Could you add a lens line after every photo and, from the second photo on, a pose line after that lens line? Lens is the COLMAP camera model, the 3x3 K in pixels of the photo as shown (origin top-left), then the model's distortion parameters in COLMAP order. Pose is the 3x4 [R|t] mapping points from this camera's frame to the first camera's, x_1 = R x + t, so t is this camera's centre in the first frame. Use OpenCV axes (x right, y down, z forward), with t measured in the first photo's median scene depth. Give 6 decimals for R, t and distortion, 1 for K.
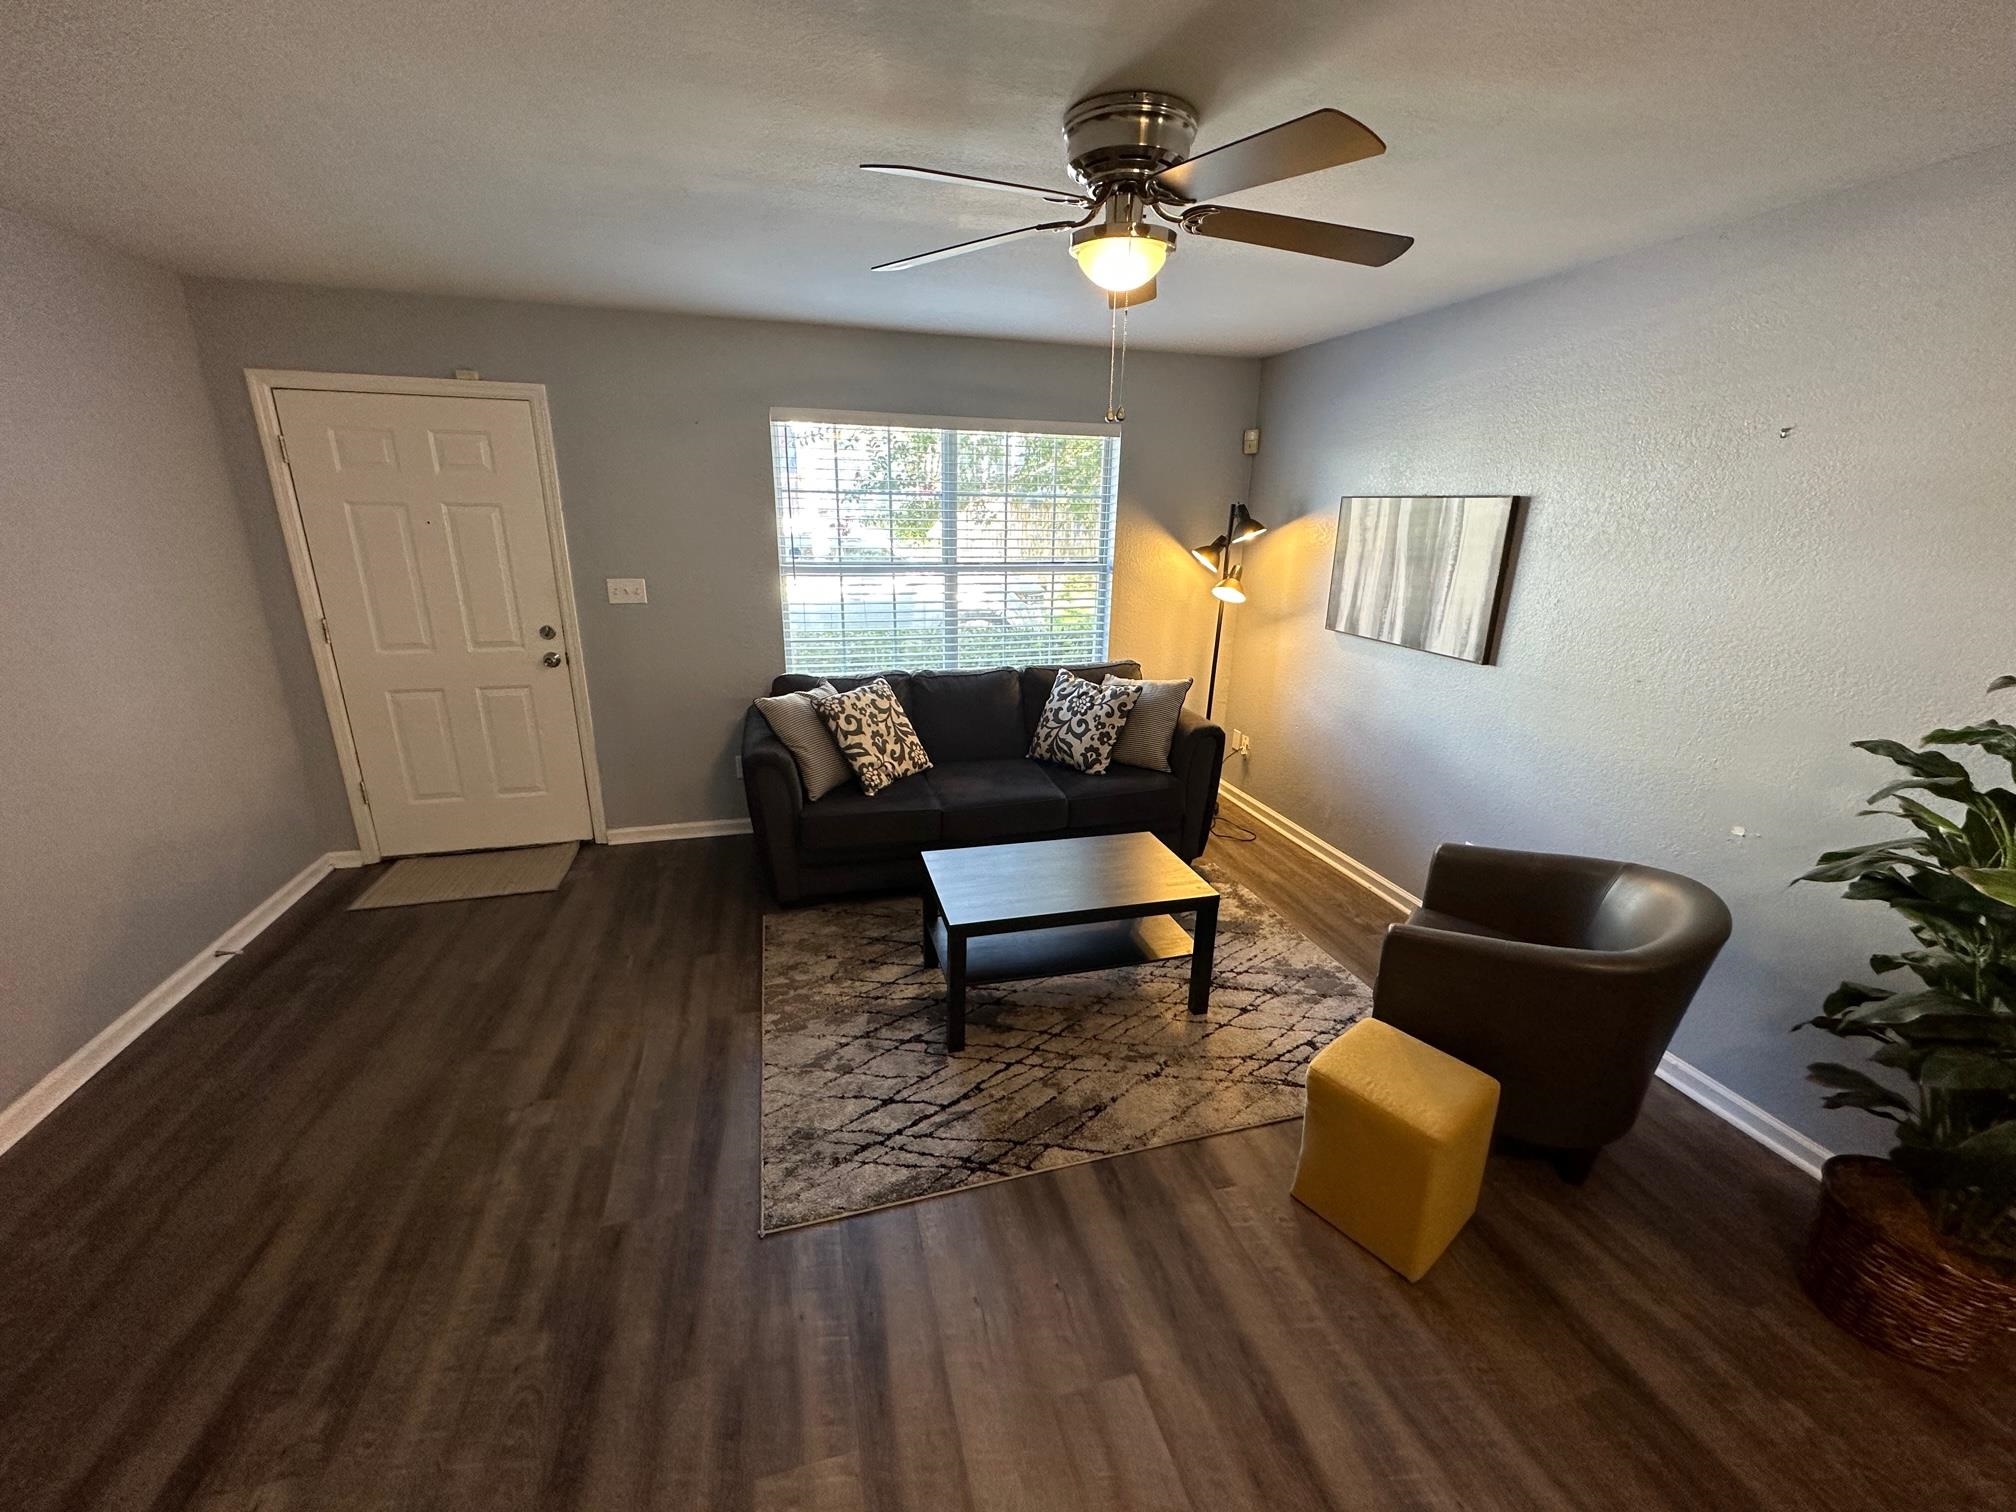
lens RADIAL K [[798.9, 0, 1008.4], [0, 798.9, 754.5], [0, 0, 1]] dist [-0.000873, 0.000003]
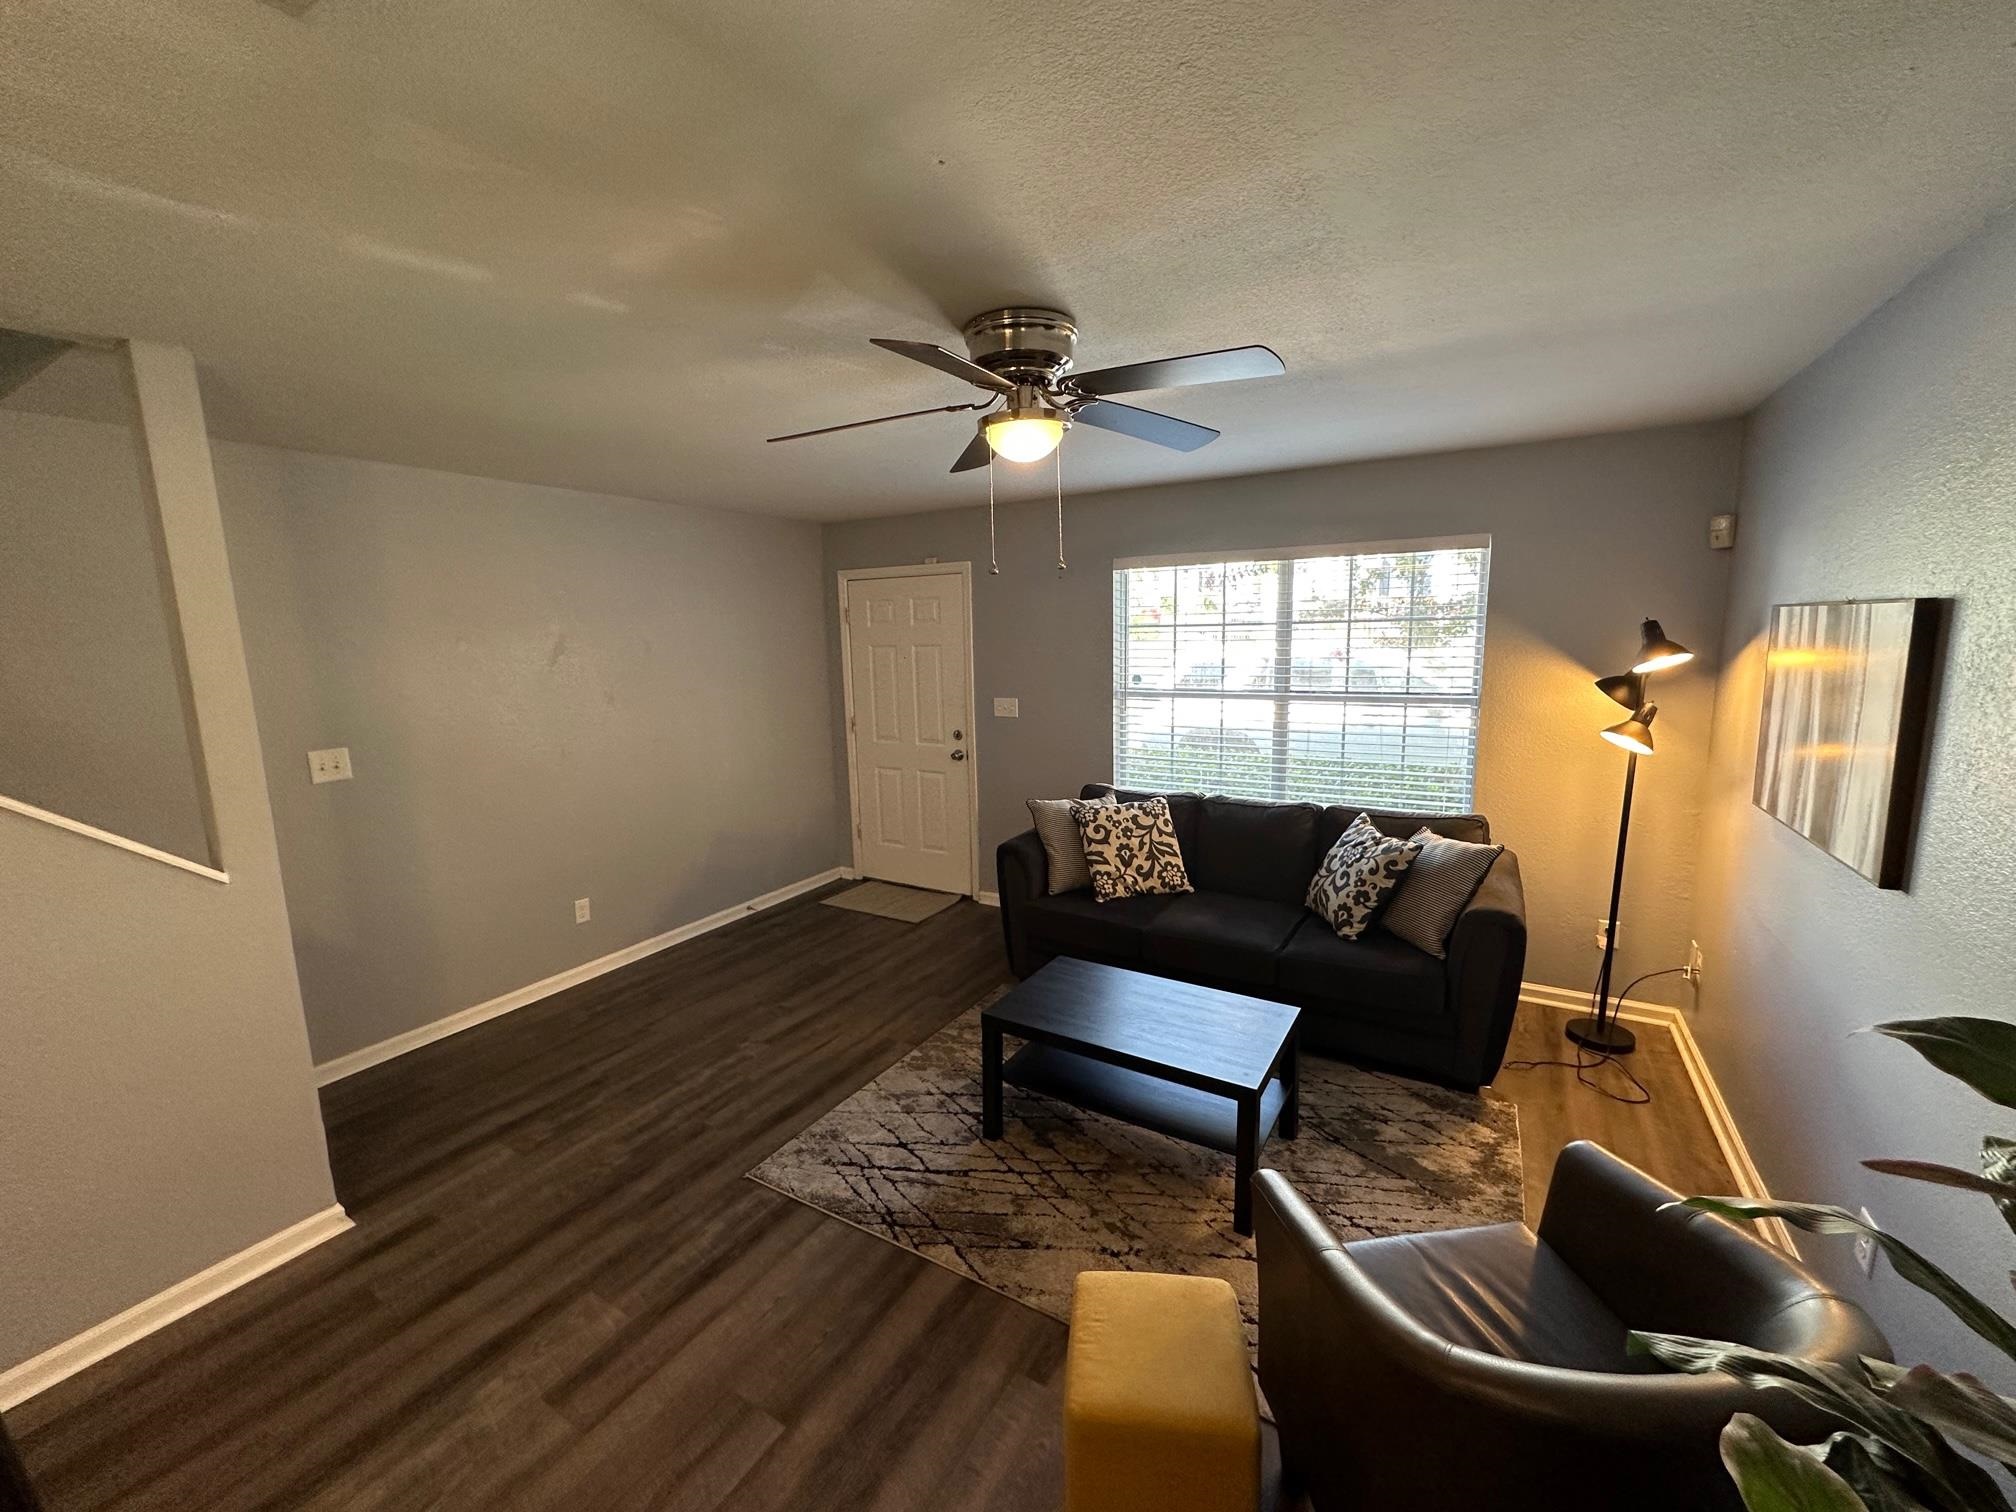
lens RADIAL K [[798.9, 0, 1009.3], [0, 798.9, 755.3], [0, 0, 1]] dist [-0.000873, 0.000003]
pose [[0.686467, 0.079305, -0.722824, 0.562807], [-0.183382, 0.980786, -0.066551, -0.053378], [0.703658, 0.178238, 0.687821, 0.159345]]
